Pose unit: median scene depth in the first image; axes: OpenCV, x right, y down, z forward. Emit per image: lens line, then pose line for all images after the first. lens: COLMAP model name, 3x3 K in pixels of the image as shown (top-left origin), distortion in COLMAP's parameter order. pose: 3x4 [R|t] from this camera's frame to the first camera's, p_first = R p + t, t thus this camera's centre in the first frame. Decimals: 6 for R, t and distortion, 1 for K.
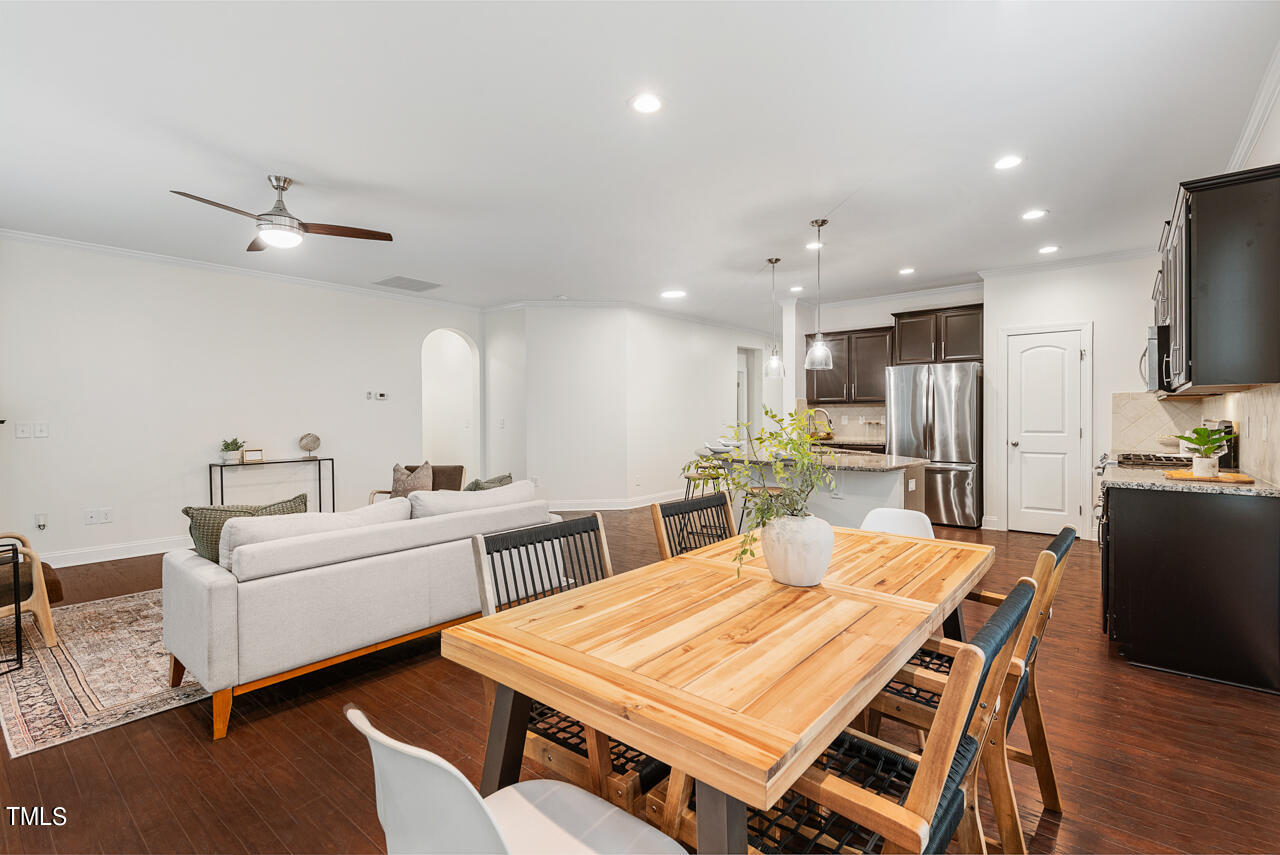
lens RADIAL K [[578.5, 0, 633.6], [0, 578.5, 421.8], [0, 0, 1]] dist [0.023593, -0.012001]
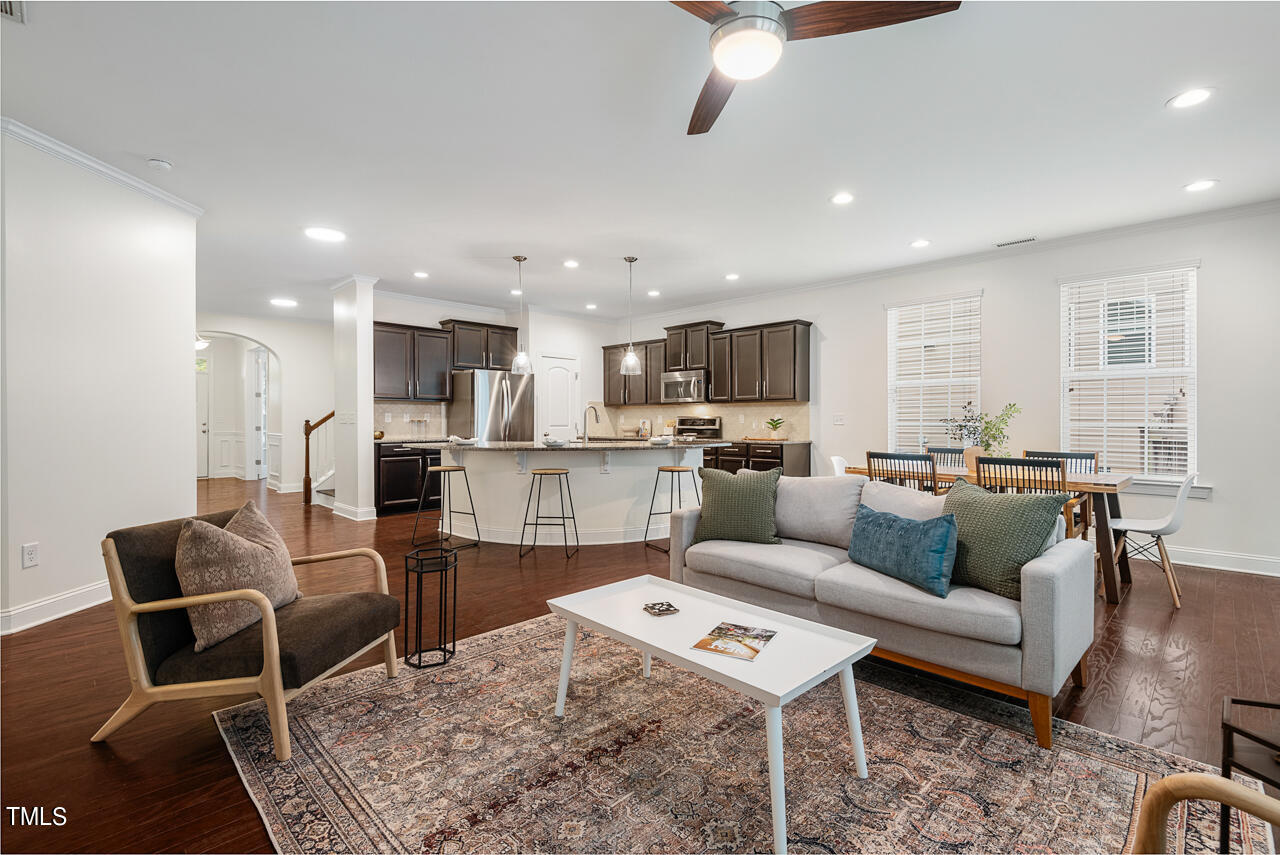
lens RADIAL K [[578.5, 0, 643.0], [0, 578.5, 420.3], [0, 0, 1]] dist [0.023593, -0.012001]
pose [[0.084930, 0.006477, 0.996366, -0.746576], [0.007879, 0.999943, -0.007172, 0.015457], [-0.996356, 0.008460, 0.084874, 0.683663]]
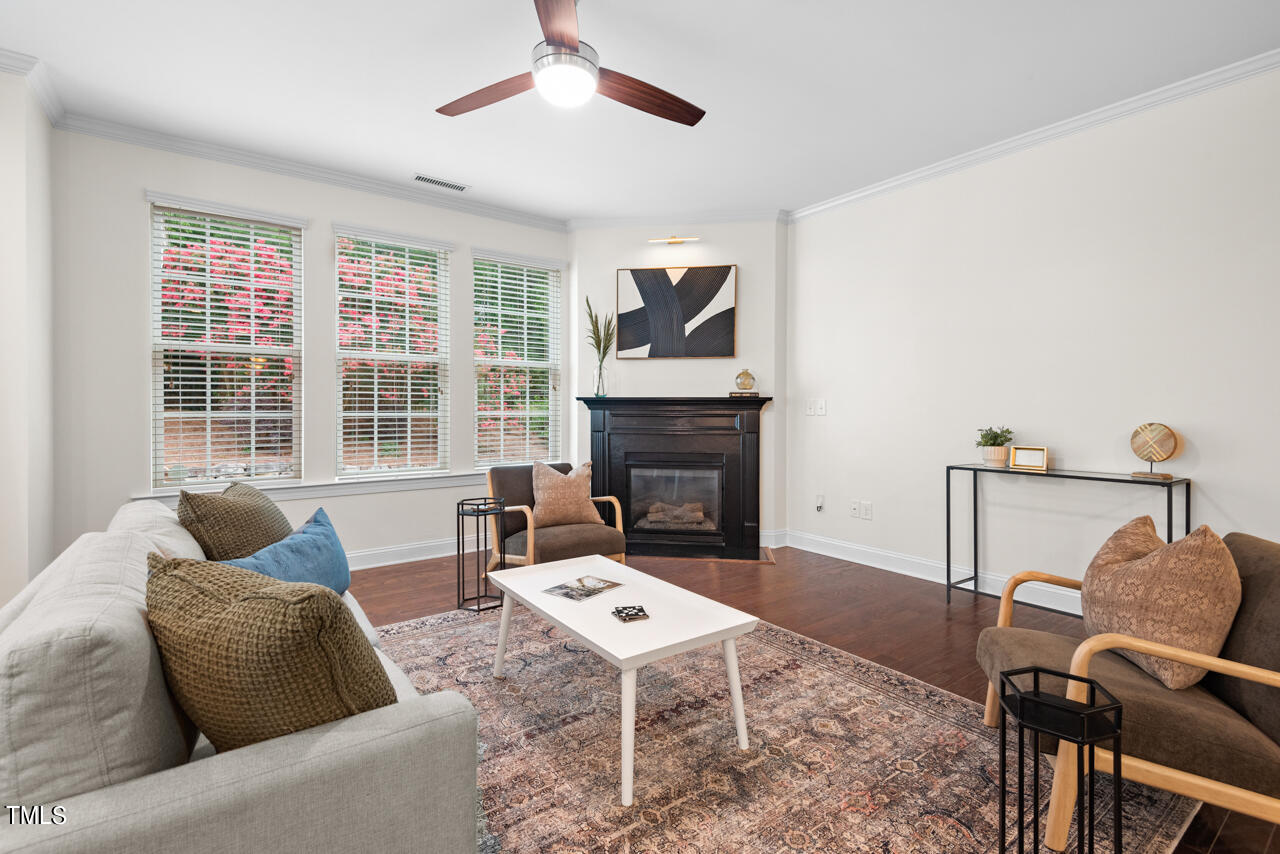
lens RADIAL K [[578.5, 0, 645.2], [0, 578.5, 418.1], [0, 0, 1]] dist [0.023593, -0.012001]
pose [[-0.223796, 0.018106, -0.974468, -0.018232], [-0.008984, 0.999747, 0.020638, 0.011006], [0.974595, 0.013373, -0.223577, 0.792278]]
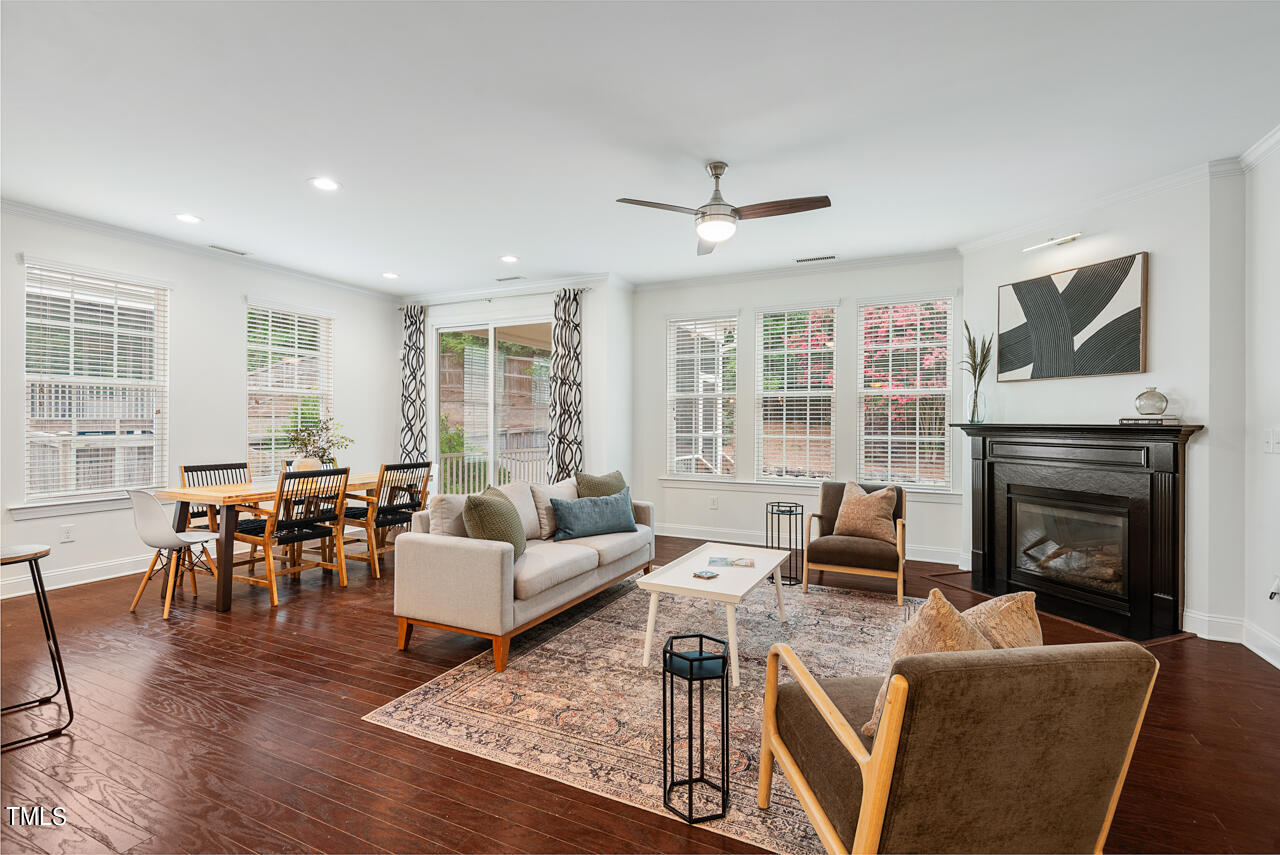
lens RADIAL K [[578.5, 0, 640.3], [0, 578.5, 424.2], [0, 0, 1]] dist [0.023593, -0.012001]
pose [[-0.965842, 0.001479, -0.259129, -0.160059], [-0.002282, 0.999896, 0.014211, -0.011167], [0.259123, 0.014317, -0.965738, 1.212818]]
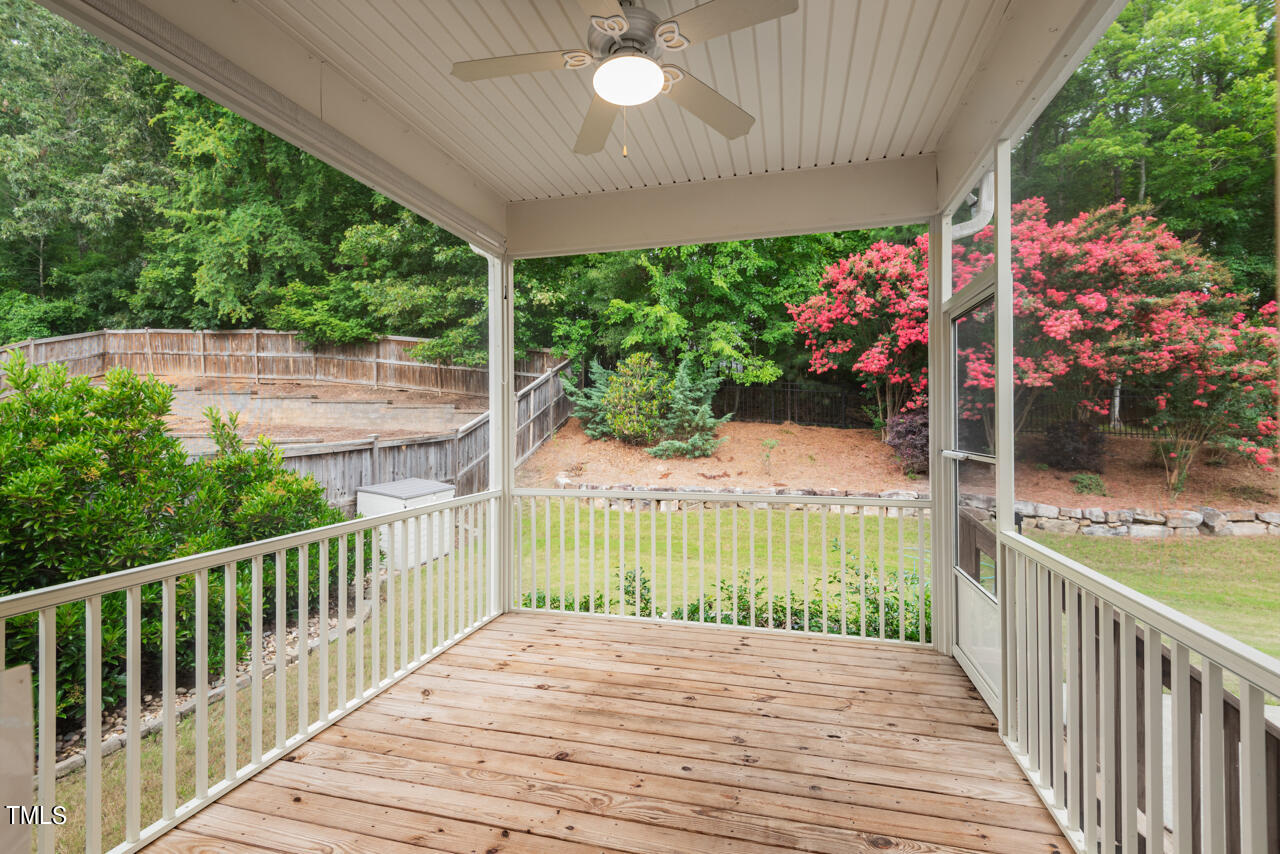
lens RADIAL K [[578.5, 0, 640.7], [0, 578.5, 421.6], [0, 0, 1]] dist [0.023593, -0.012001]
pose [[-0.901719, 0.006059, -0.432281, -0.231903], [0.003514, 0.999971, 0.006686, -0.004069], [0.432309, 0.004509, -0.901714, 0.118953]]
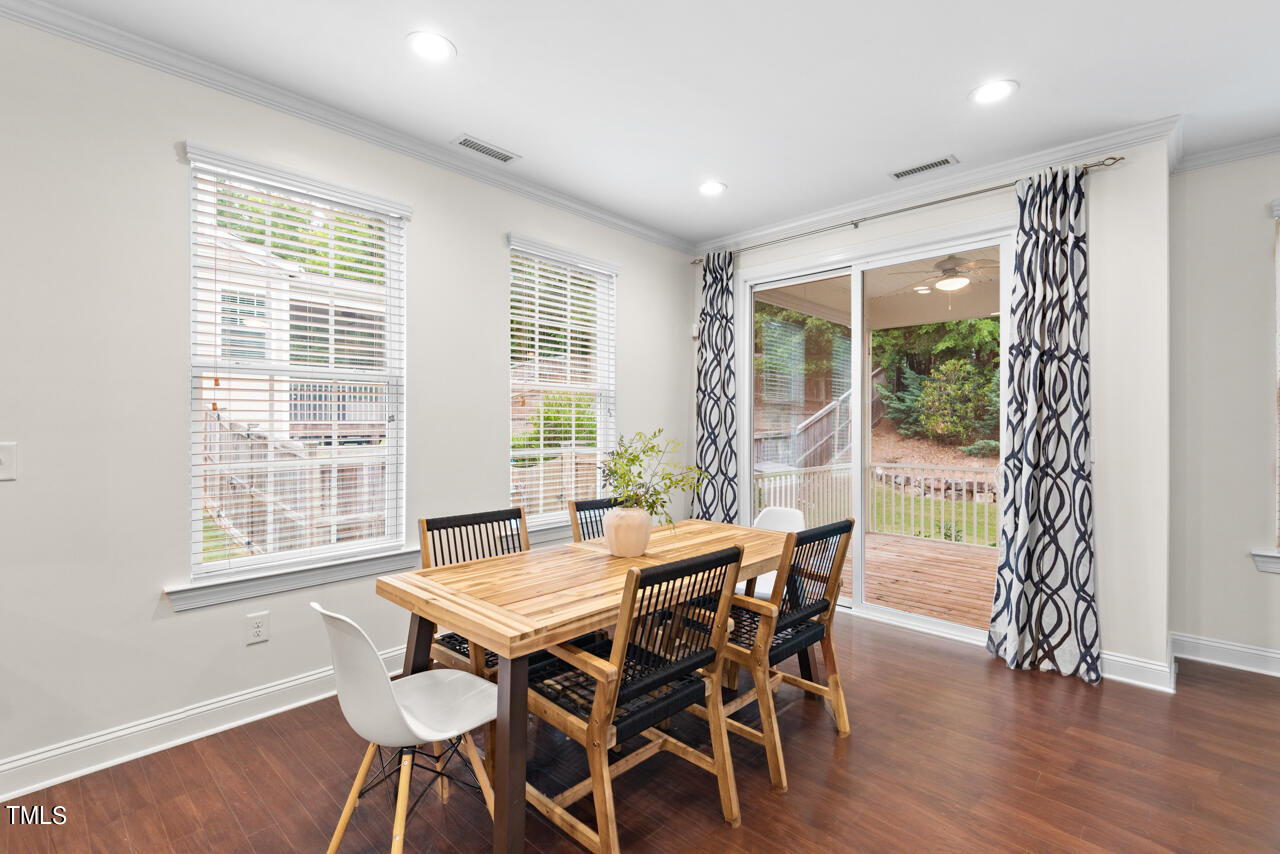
lens RADIAL K [[578.5, 0, 636.7], [0, 578.5, 419.8], [0, 0, 1]] dist [0.023593, -0.012001]
pose [[-0.998594, 0.001545, 0.052993, 0.052576], [0.001833, 0.999984, 0.005379, -0.016669], [-0.052984, 0.005468, -0.998580, 0.711554]]
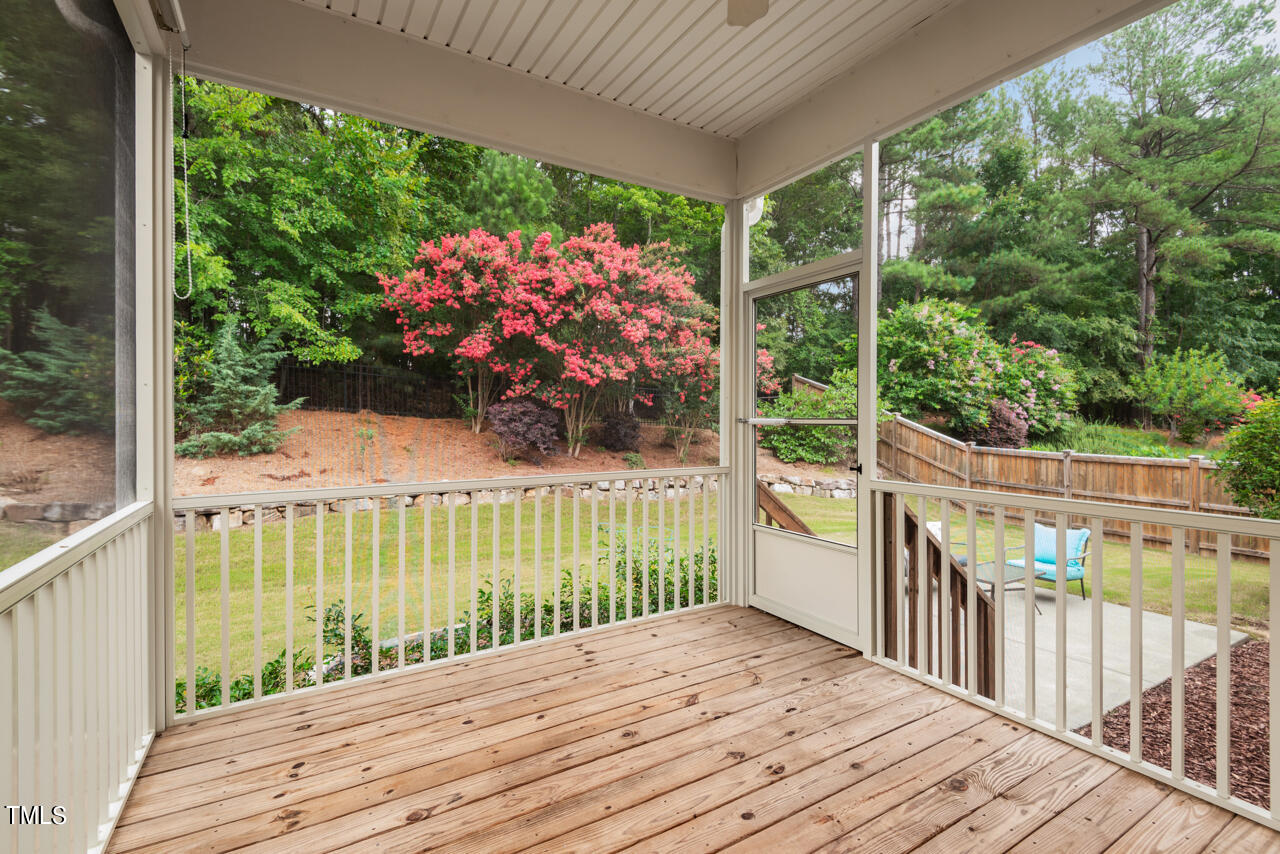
lens RADIAL K [[578.5, 0, 648.5], [0, 578.5, 426.6], [0, 0, 1]] dist [0.023593, -0.012001]
pose [[-0.315171, 0.018068, -0.948863, -0.126287], [-0.007363, 0.999742, 0.021482, 0.026127], [0.949006, 0.013757, -0.314957, -0.185779]]
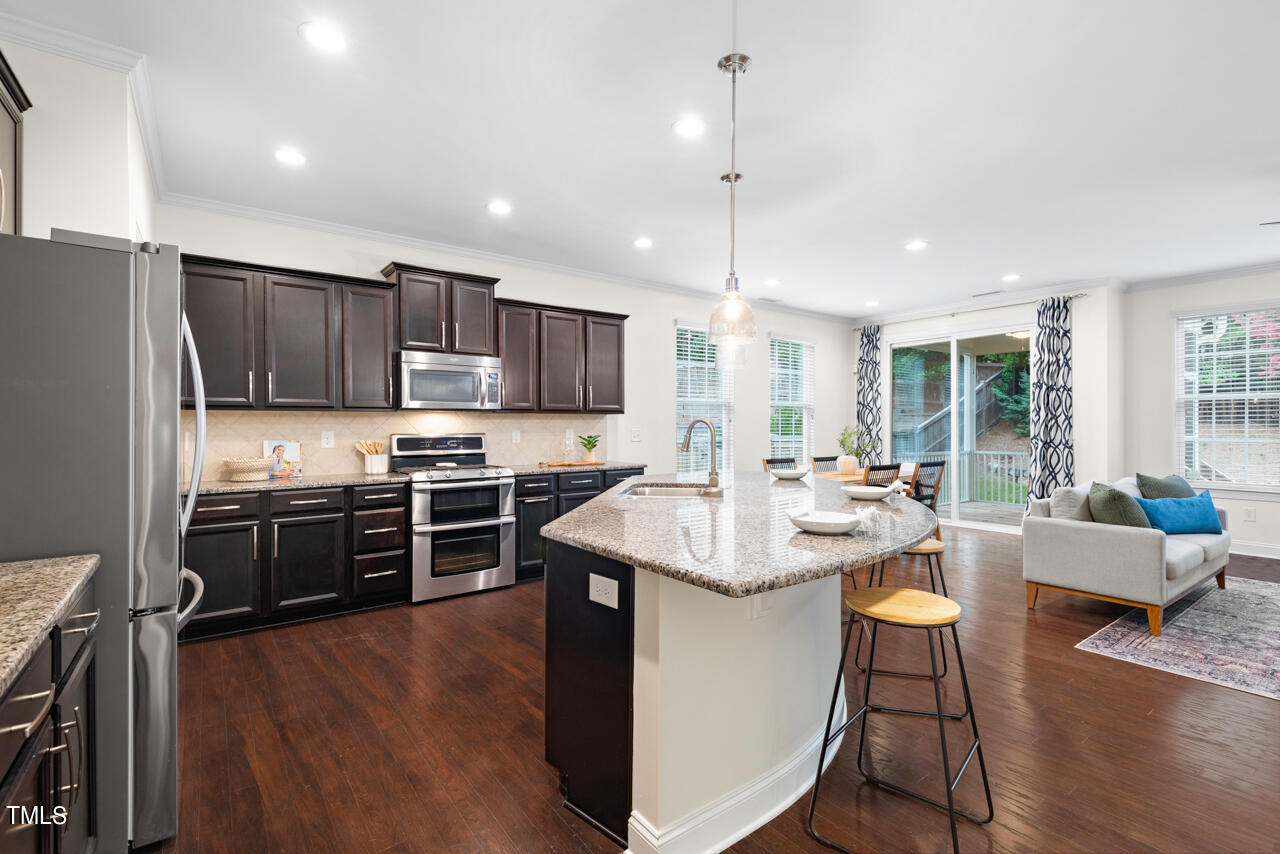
lens RADIAL K [[578.5, 0, 638.5], [0, 578.5, 427.9], [0, 0, 1]] dist [0.023593, -0.012001]
pose [[-0.973873, 0.006030, 0.227014, 0.212797], [0.009417, 0.999860, 0.013838, -0.019570], [-0.226899, 0.015614, -0.973793, 1.411182]]
